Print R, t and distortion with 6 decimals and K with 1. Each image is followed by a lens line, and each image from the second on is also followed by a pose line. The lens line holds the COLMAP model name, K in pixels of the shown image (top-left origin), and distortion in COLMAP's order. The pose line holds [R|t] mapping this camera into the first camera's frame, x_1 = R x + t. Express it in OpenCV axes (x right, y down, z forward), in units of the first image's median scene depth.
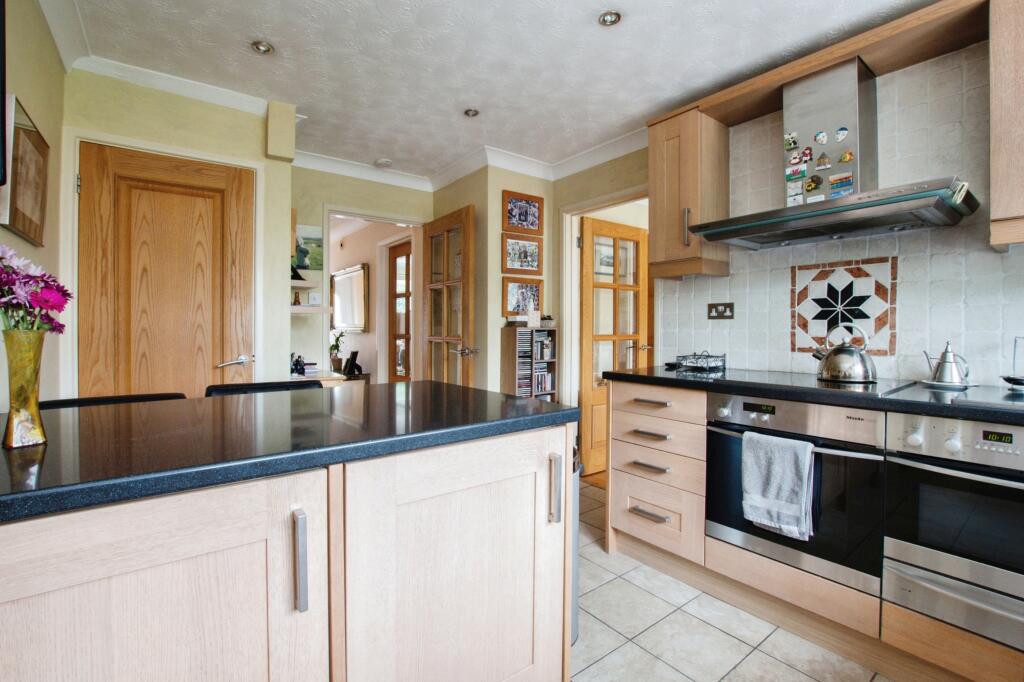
lens RADIAL K [[459.2, 0, 510.8], [0, 459.2, 336.5], [0, 0, 1]] dist [0.000341, 0.000099]
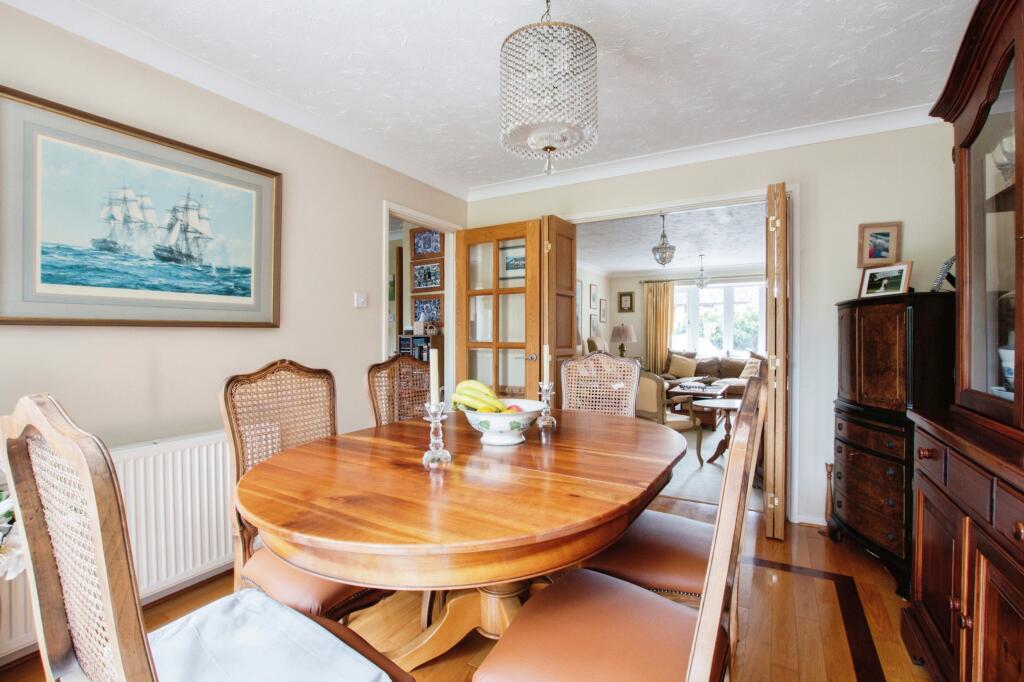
lens RADIAL K [[459.2, 0, 510.8], [0, 459.2, 336.5], [0, 0, 1]] dist [0.000341, 0.000099]
pose [[0.389875, 0.006417, -0.920846, 1.225879], [-0.011518, 0.999931, 0.002092, -0.020620], [0.920796, 0.009790, 0.389922, 0.718610]]
